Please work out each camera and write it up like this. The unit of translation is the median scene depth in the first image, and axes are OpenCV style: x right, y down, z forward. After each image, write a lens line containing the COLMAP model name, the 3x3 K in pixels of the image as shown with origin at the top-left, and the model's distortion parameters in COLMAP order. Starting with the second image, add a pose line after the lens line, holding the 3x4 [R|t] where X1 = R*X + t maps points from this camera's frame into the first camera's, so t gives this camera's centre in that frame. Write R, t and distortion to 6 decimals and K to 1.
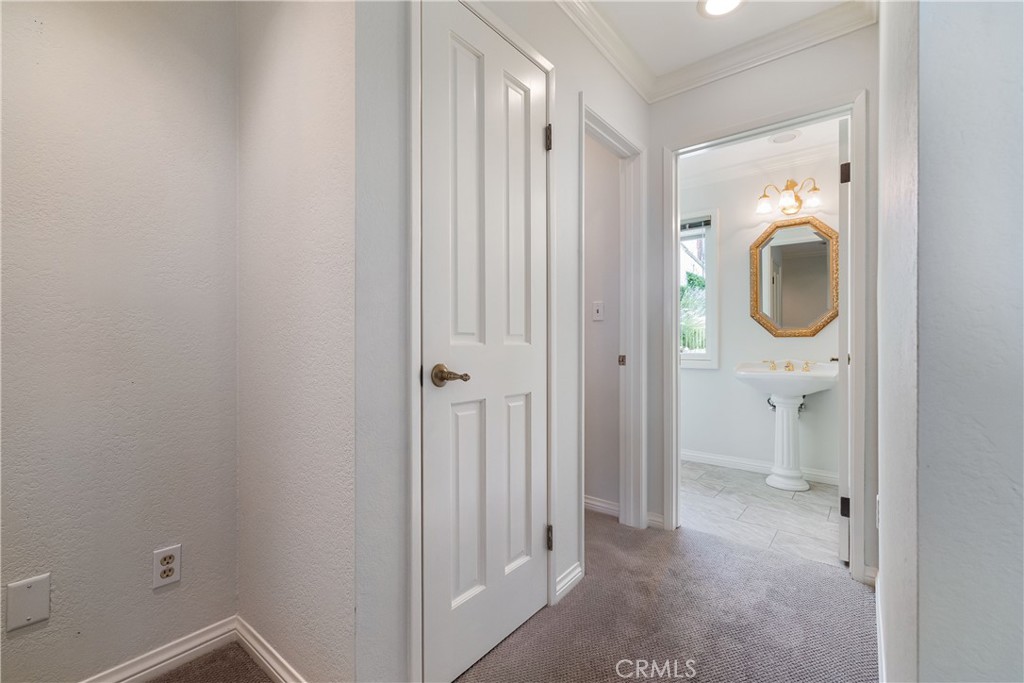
lens RADIAL K [[440.2, 0, 506.6], [0, 440.2, 344.2], [0, 0, 1]] dist [-0.002085, -0.000297]
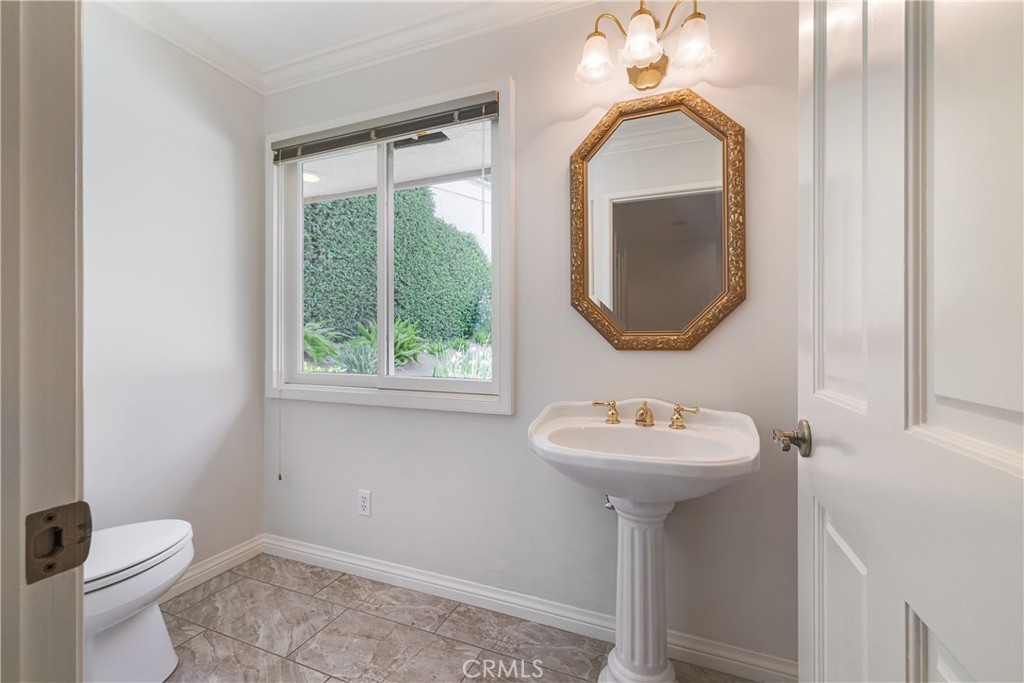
lens RADIAL K [[440.2, 0, 511.9], [0, 440.2, 339.8], [0, 0, 1]] dist [-0.002085, -0.000297]
pose [[0.953660, 0.005754, 0.300830, 0.372320], [-0.002603, 0.999938, -0.010872, -0.022103], [-0.300874, 0.009585, 0.953616, 0.602631]]
